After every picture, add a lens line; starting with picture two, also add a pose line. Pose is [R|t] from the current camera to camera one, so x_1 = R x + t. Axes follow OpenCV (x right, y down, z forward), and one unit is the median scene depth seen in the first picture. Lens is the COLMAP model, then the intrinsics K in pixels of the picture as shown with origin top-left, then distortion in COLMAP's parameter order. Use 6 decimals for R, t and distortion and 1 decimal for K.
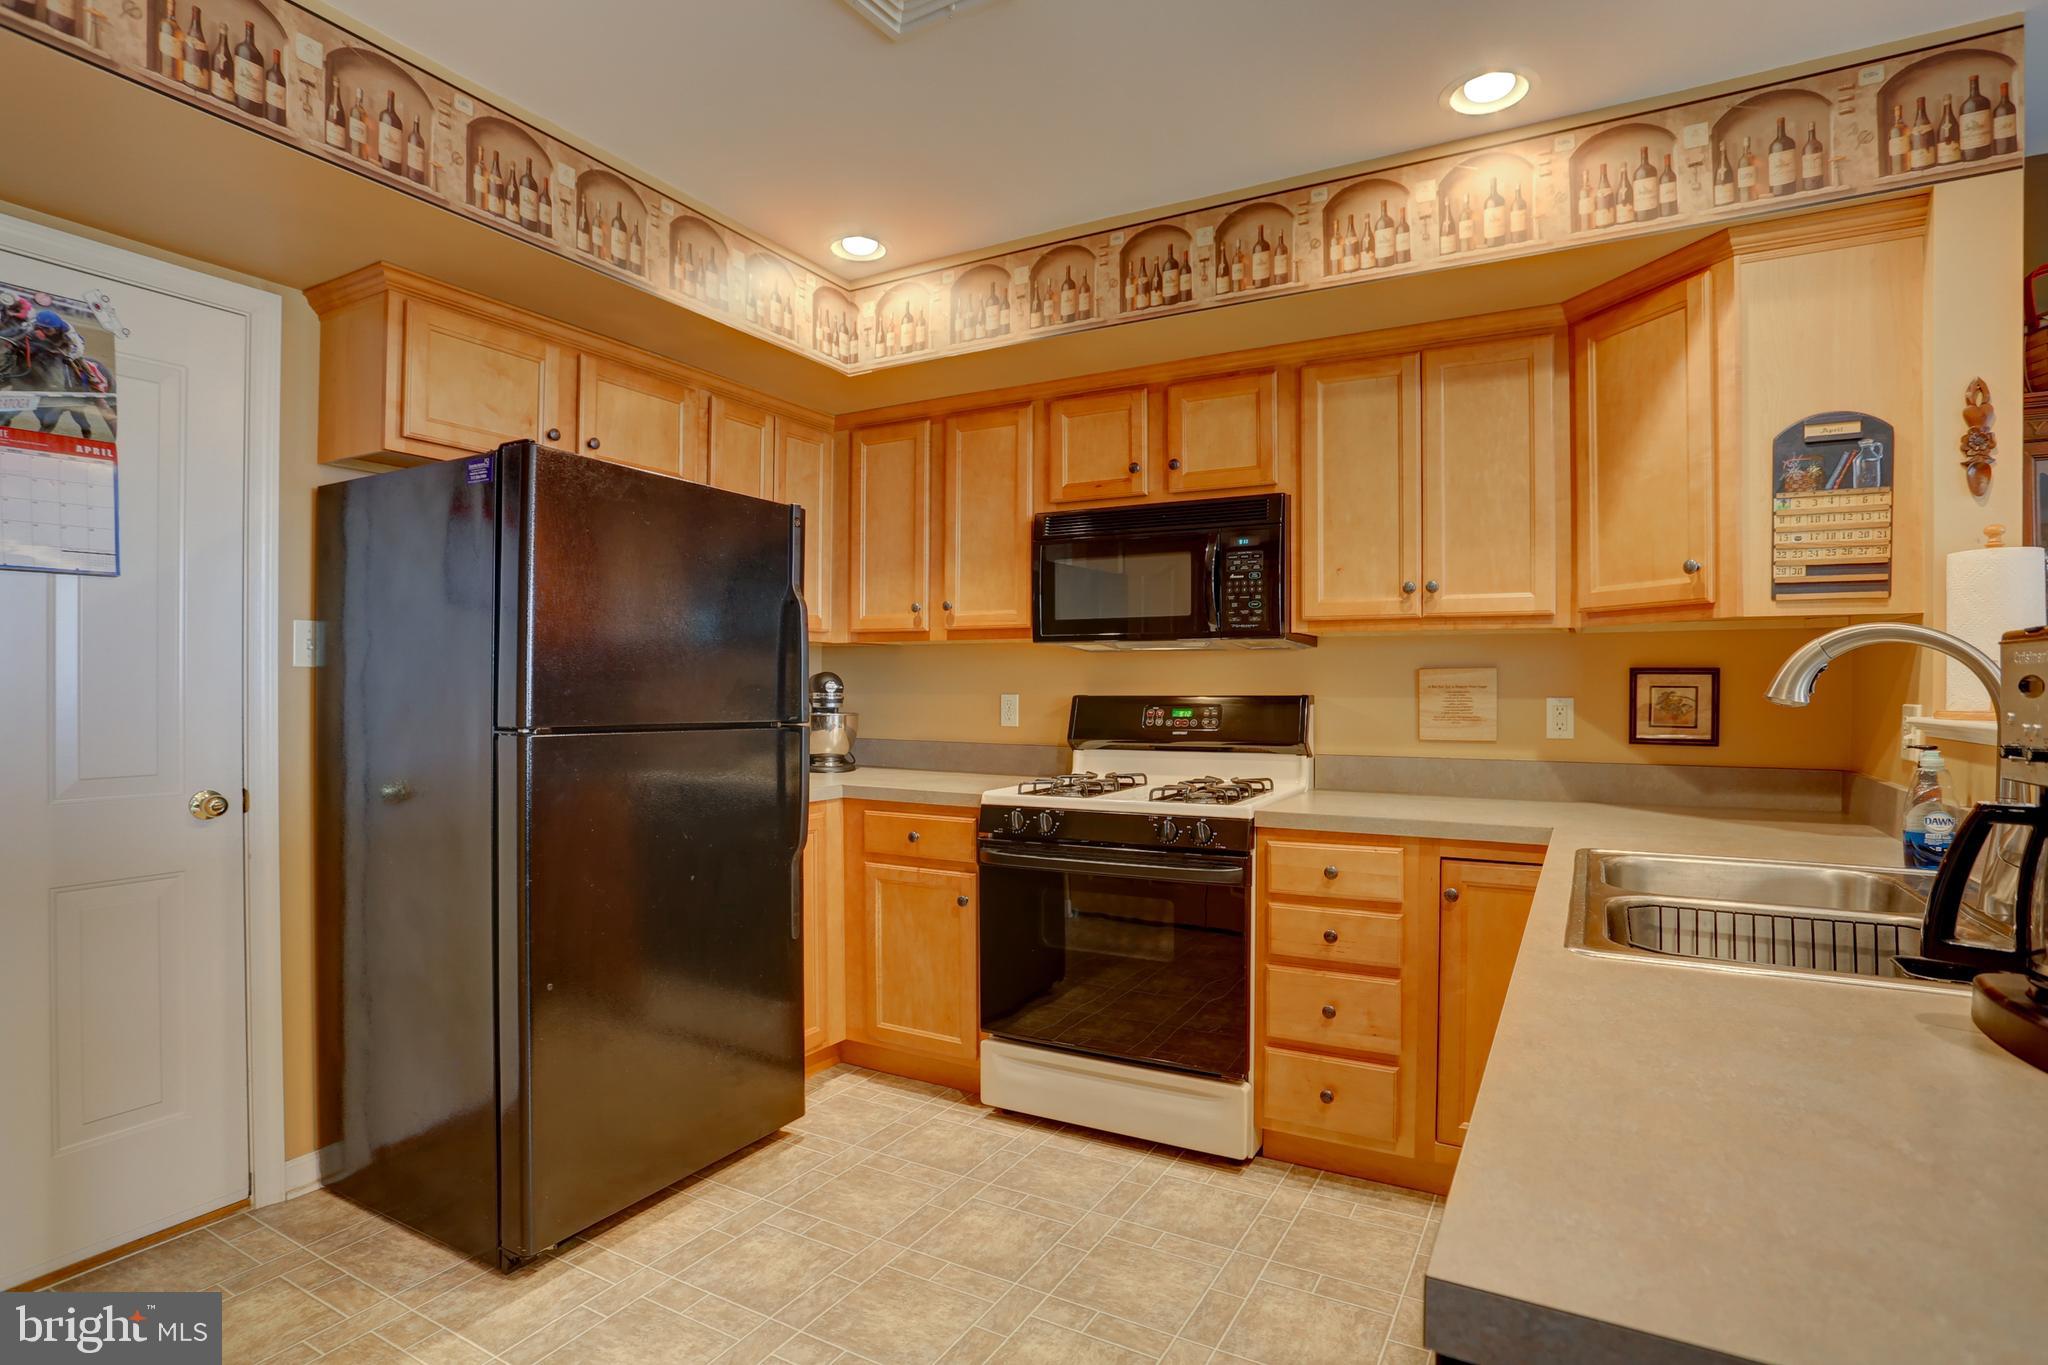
lens RADIAL K [[1008.7, 0, 1035.1], [0, 1008.7, 680.0], [0, 0, 1]] dist [-0.063071, 0.023238]
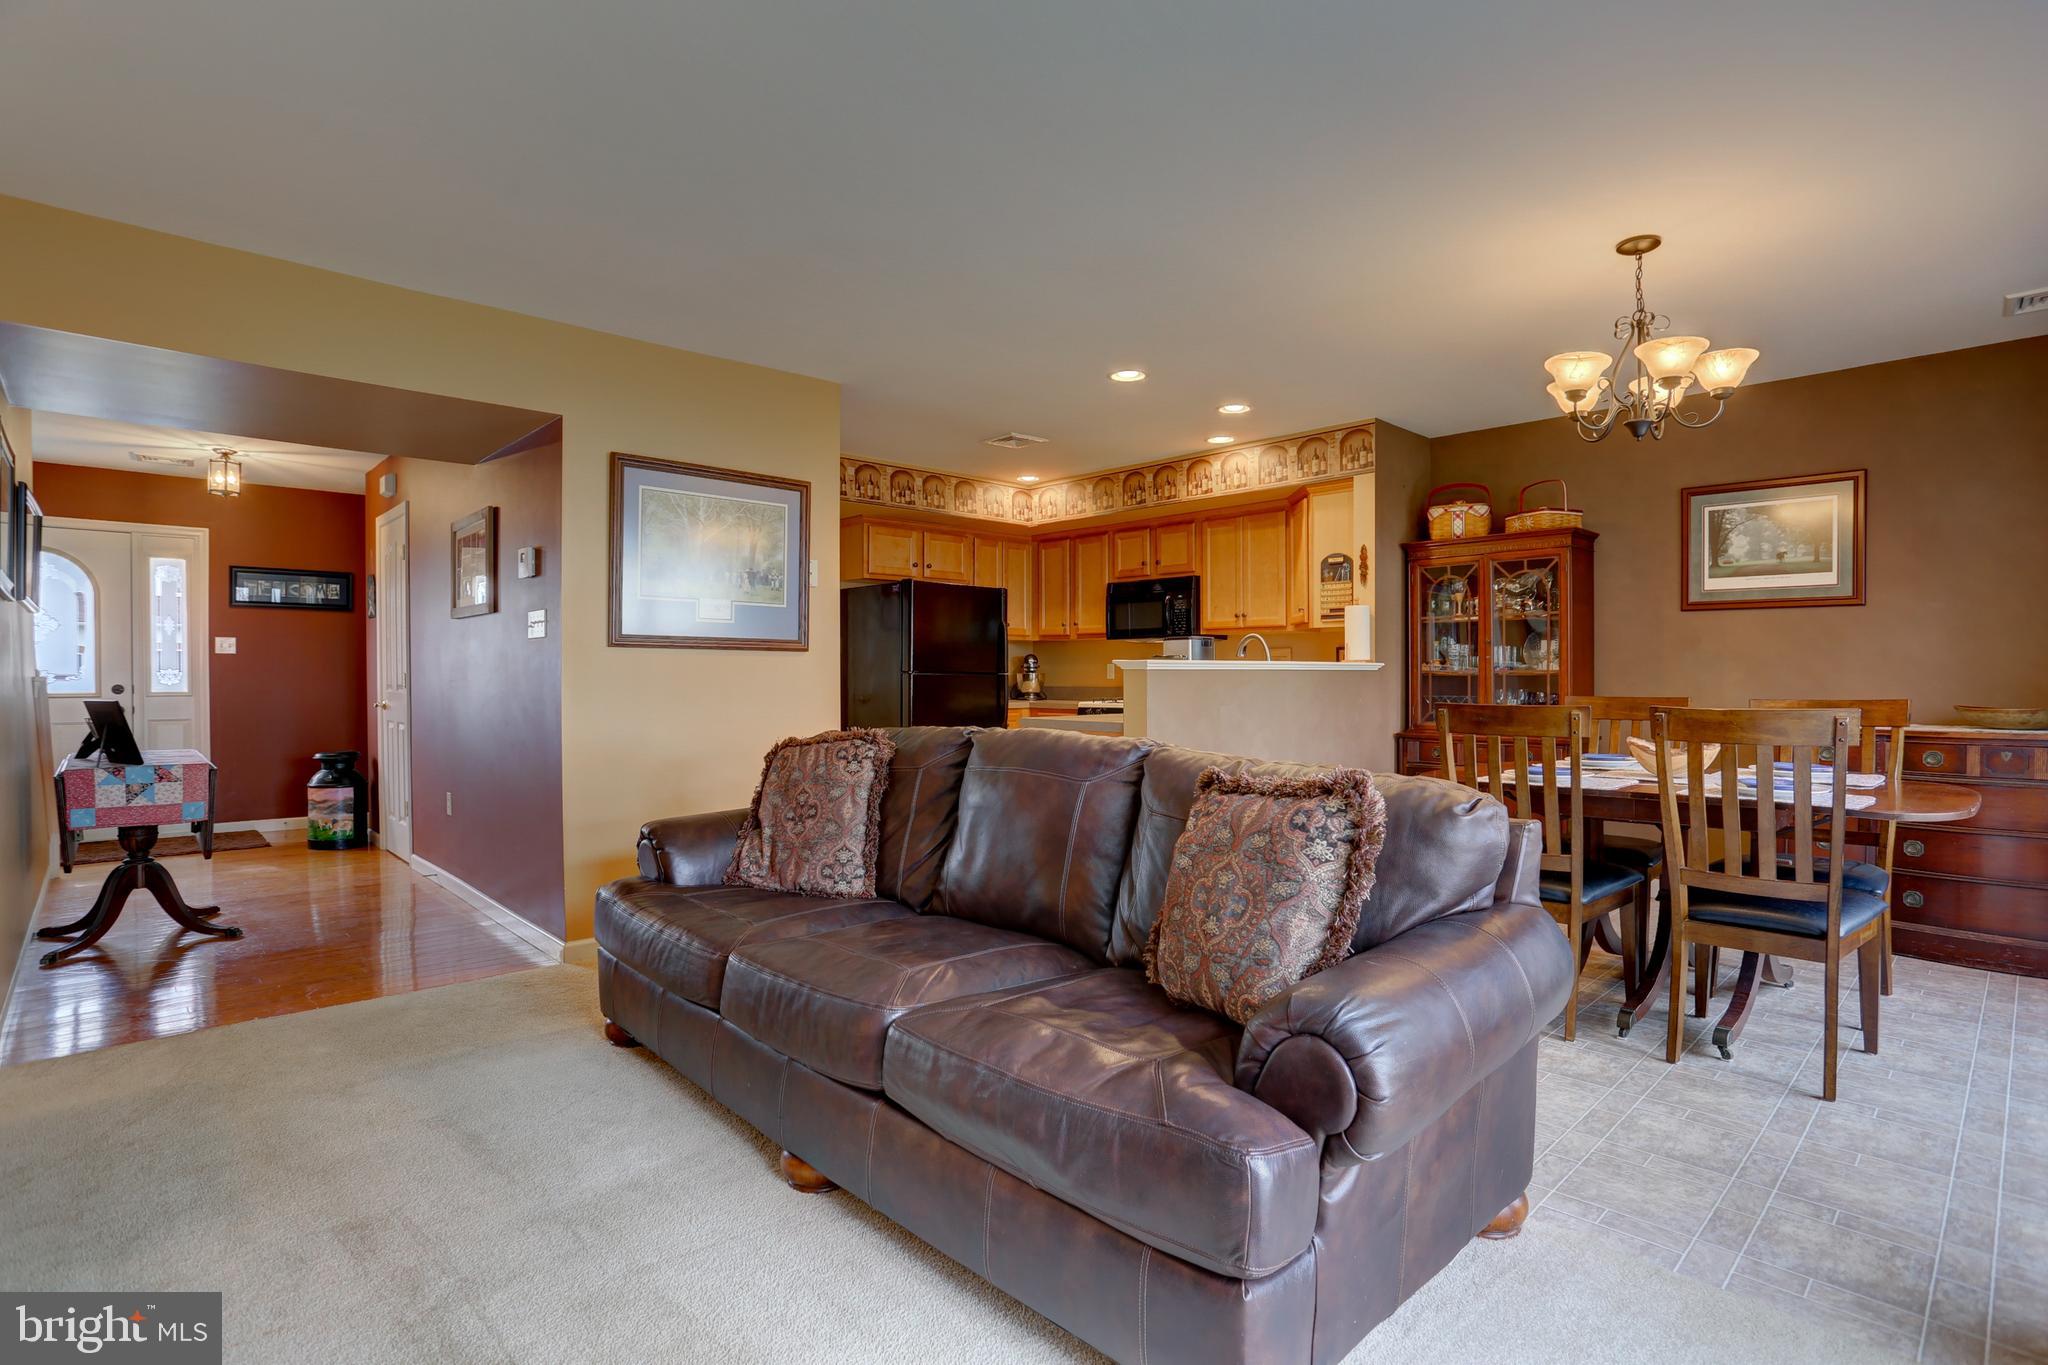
lens RADIAL K [[1008.7, 0, 1035.1], [0, 1008.7, 680.0], [0, 0, 1]] dist [-0.063071, 0.023238]
pose [[0.948084, -0.002276, -0.318011, 0.742664], [0.005299, 0.999949, 0.008640, 0.043764], [0.317975, -0.009877, 0.948048, -1.589512]]
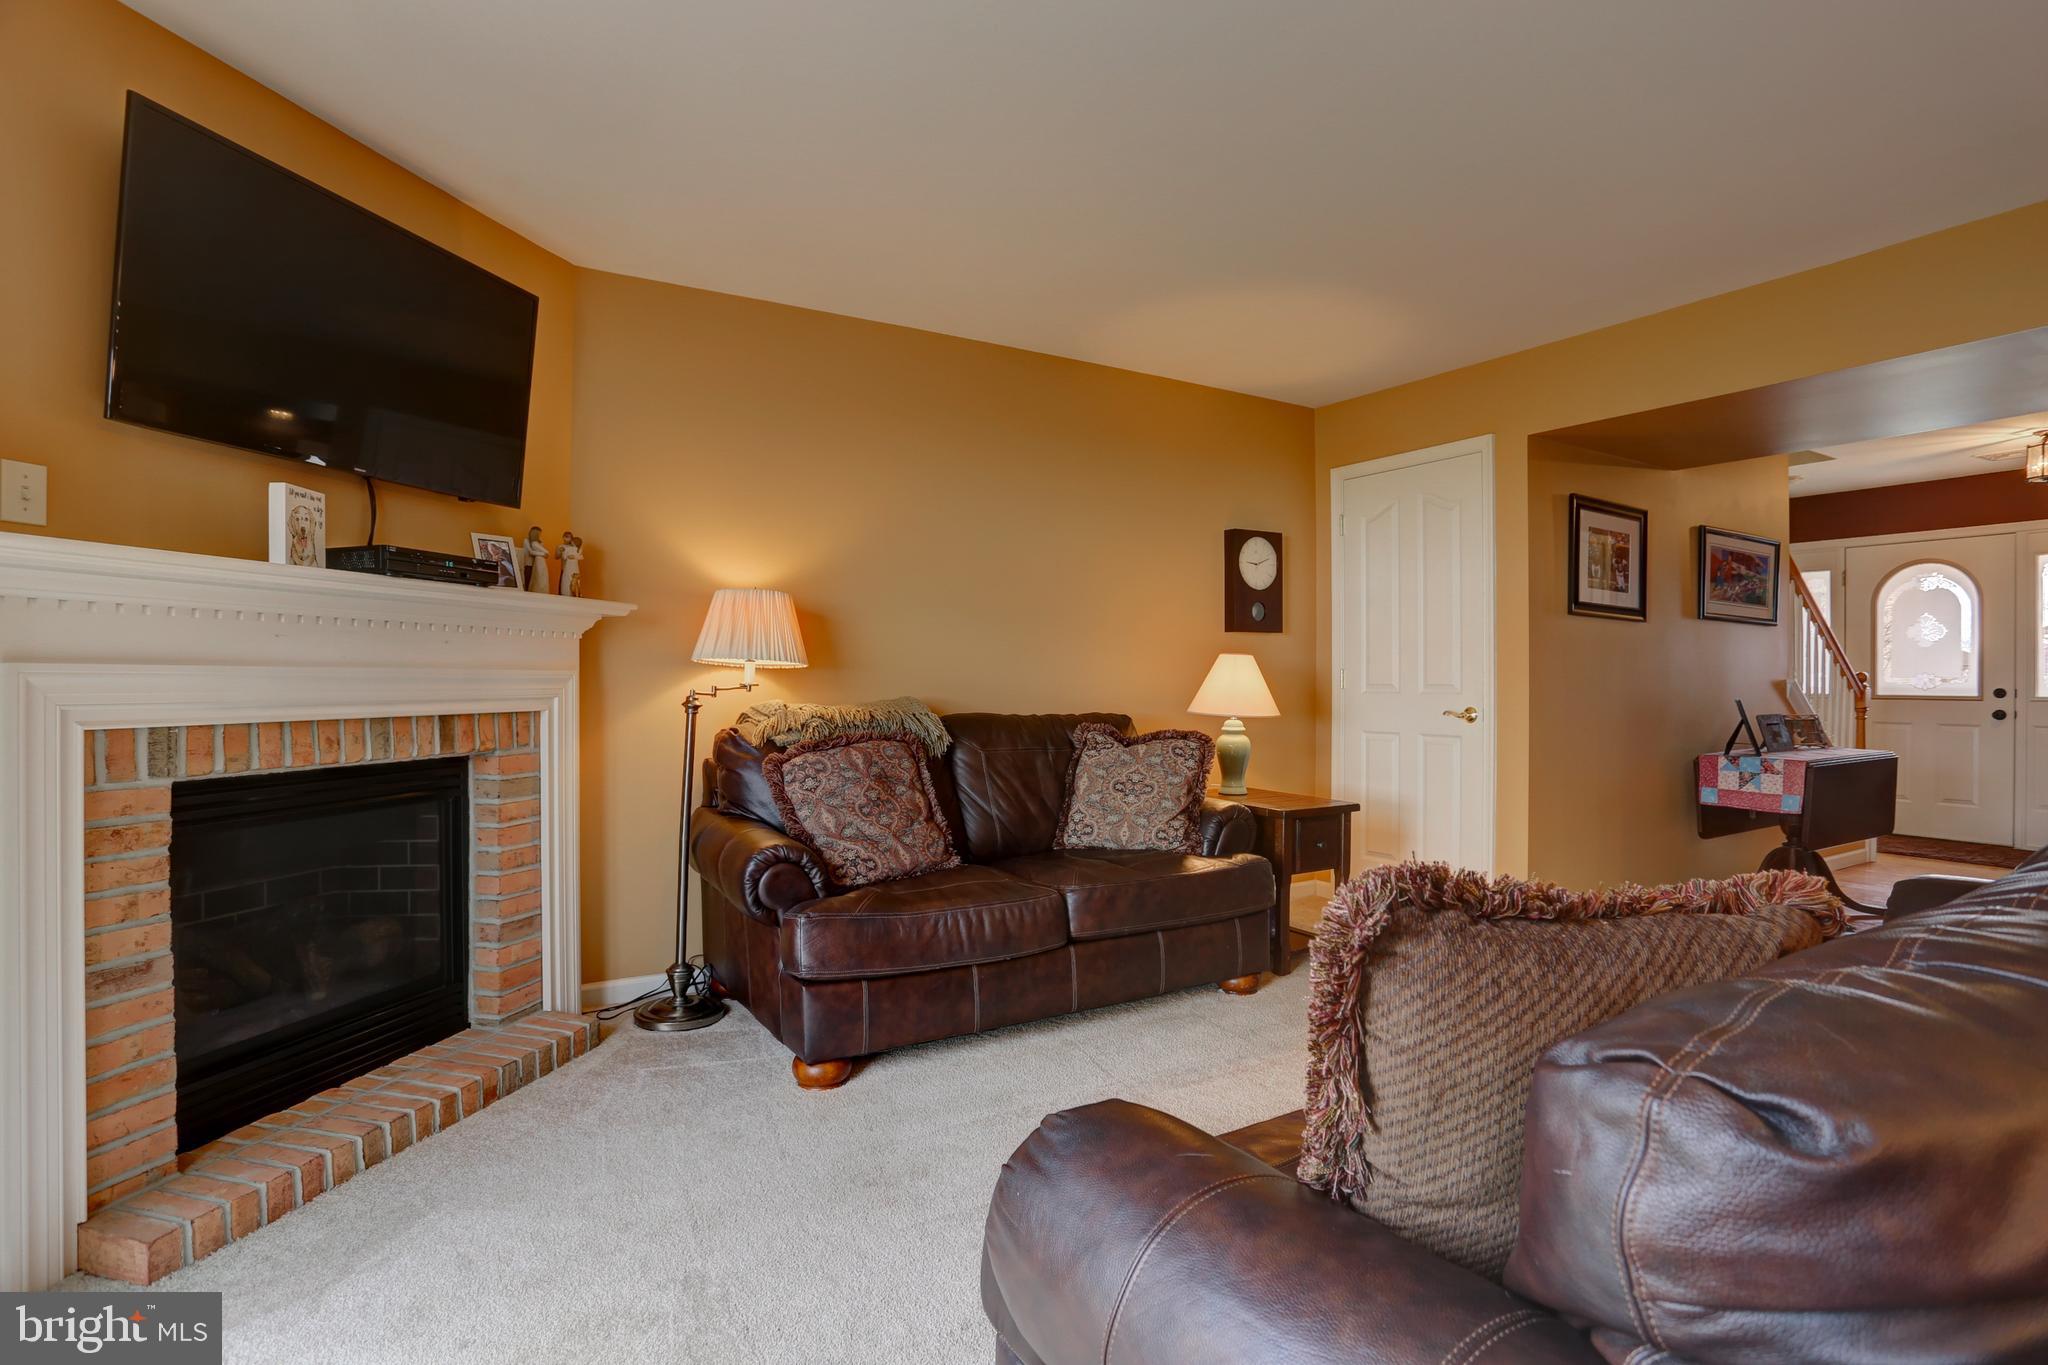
lens RADIAL K [[1008.7, 0, 1035.1], [0, 1008.7, 680.0], [0, 0, 1]] dist [-0.063071, 0.023238]
pose [[-0.518509, -0.003103, -0.855066, 1.086705], [-0.003767, 0.999992, -0.001344, 0.051815], [0.855064, 0.002524, -0.518517, -0.749572]]
